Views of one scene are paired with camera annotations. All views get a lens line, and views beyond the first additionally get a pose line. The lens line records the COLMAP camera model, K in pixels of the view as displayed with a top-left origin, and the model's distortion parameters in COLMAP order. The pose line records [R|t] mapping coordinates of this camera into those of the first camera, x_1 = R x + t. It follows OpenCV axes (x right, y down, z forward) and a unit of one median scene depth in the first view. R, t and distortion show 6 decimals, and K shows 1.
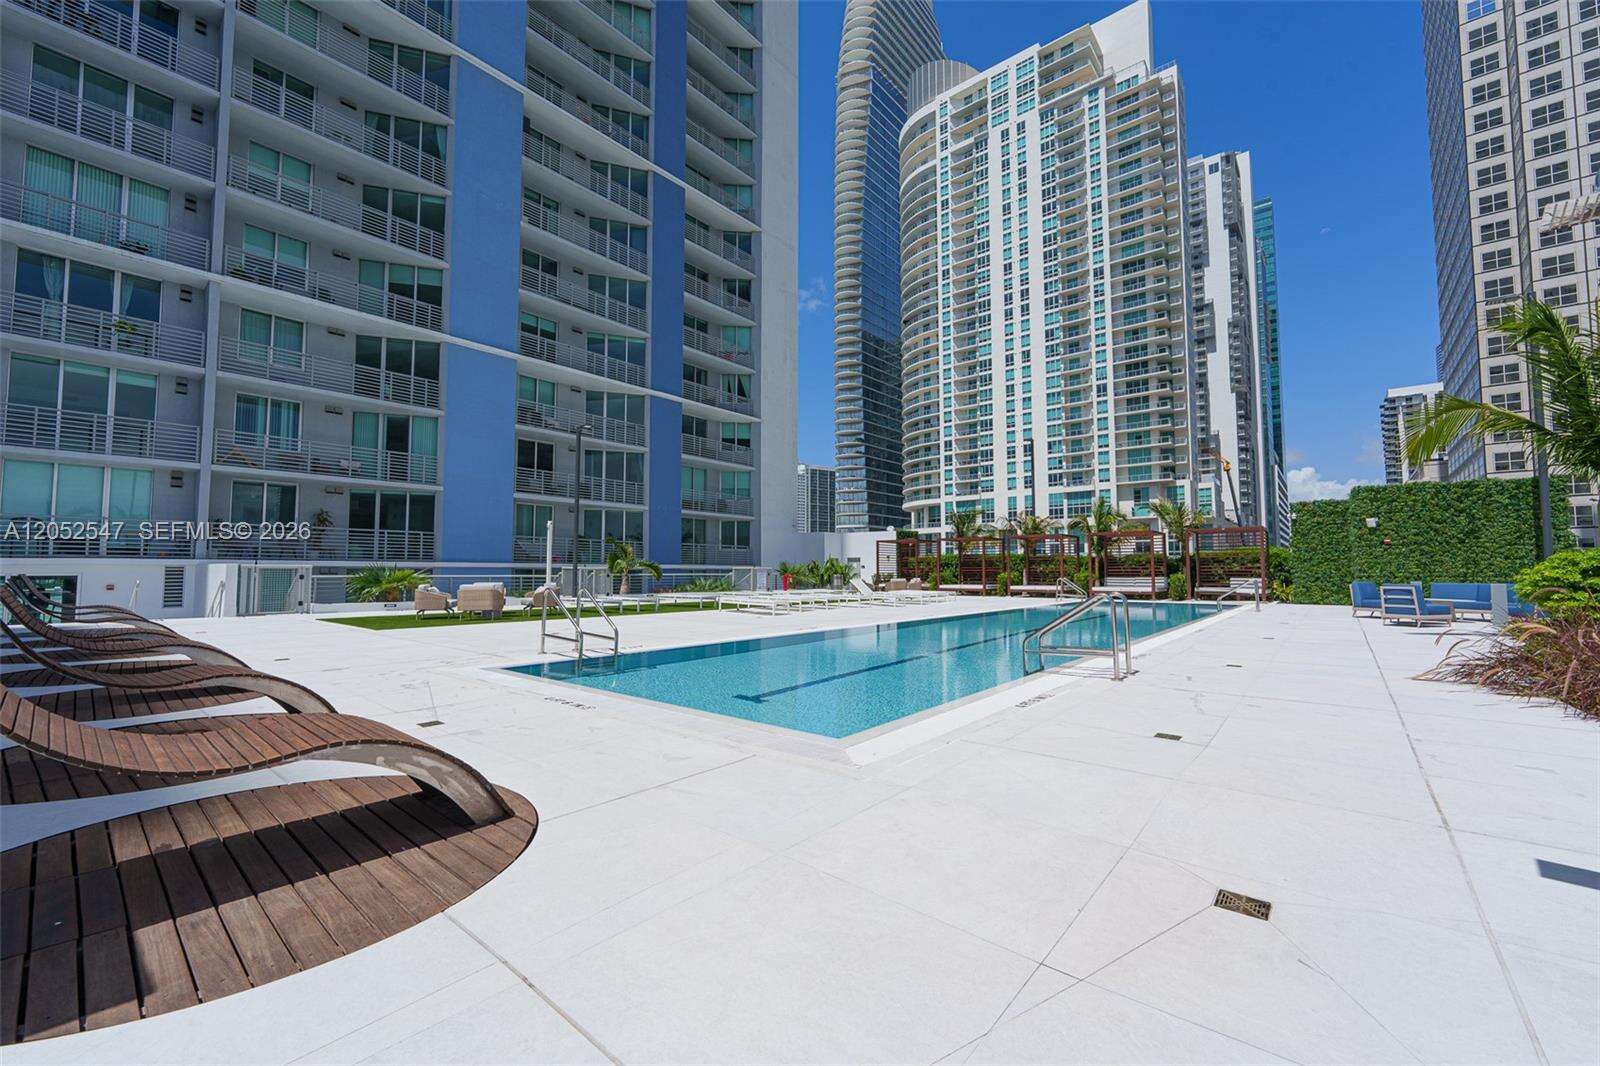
lens RADIAL K [[641.9, 0, 799.0], [0, 641.9, 537.9], [0, 0, 1]] dist [-0.003052, 0.000652]
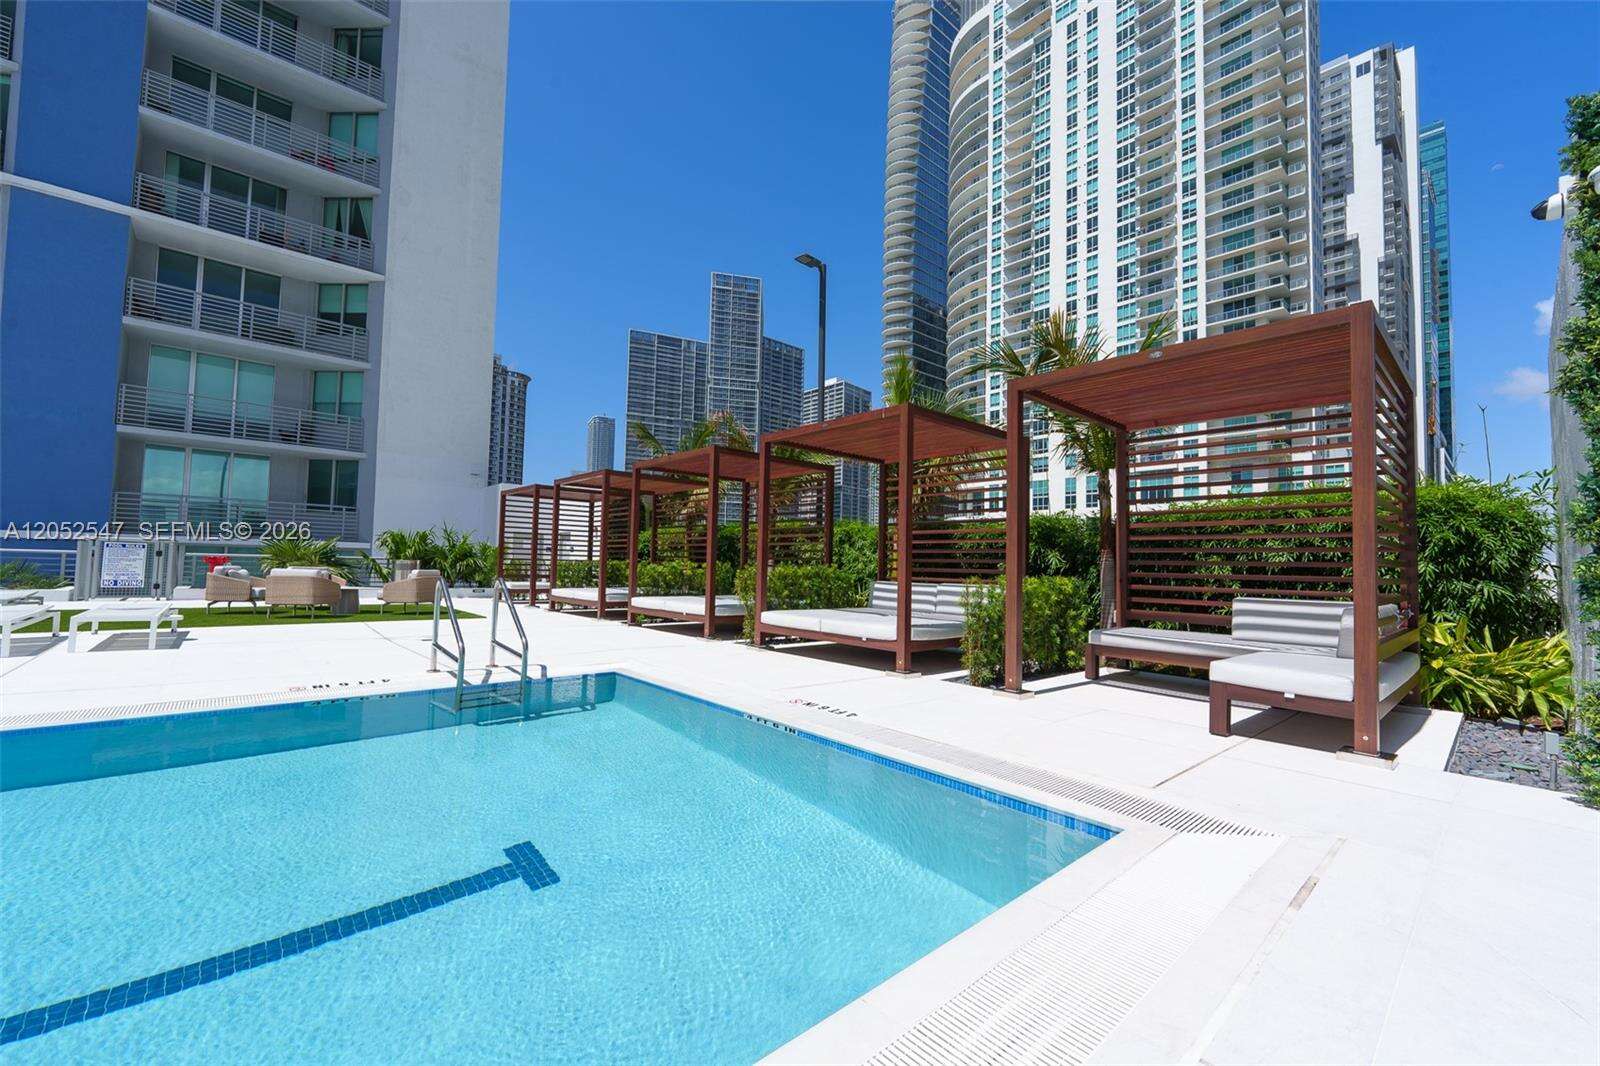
lens RADIAL K [[641.9, 0, 802.4], [0, 641.9, 537.0], [0, 0, 1]] dist [-0.003052, 0.000652]
pose [[0.989524, 0.016186, -0.143460, 0.121879], [-0.015245, 0.999854, 0.007657, 0.009203], [0.143563, -0.005390, 0.989627, 0.164520]]
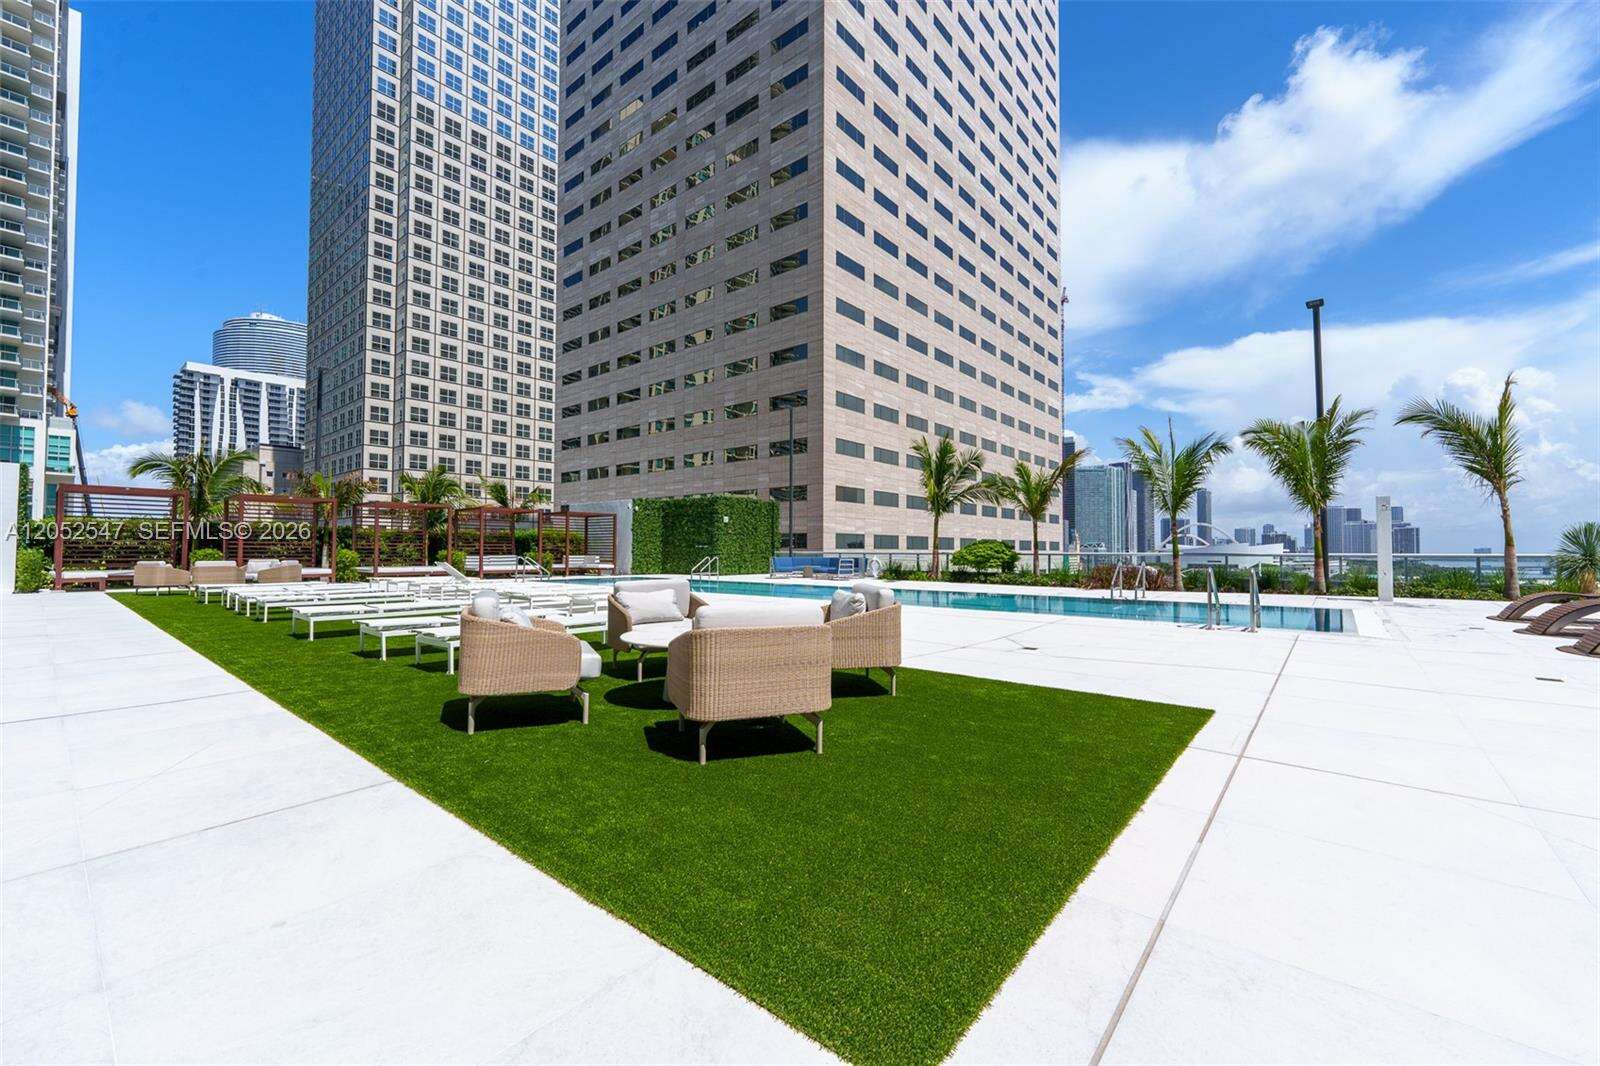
lens RADIAL K [[641.9, 0, 804.2], [0, 641.9, 534.0], [0, 0, 1]] dist [-0.003052, 0.000652]
pose [[-0.008574, 0.027533, 0.999584, -0.108885], [-0.056740, 0.997997, -0.027976, 0.007082], [-0.998352, -0.056957, -0.006994, 0.131122]]
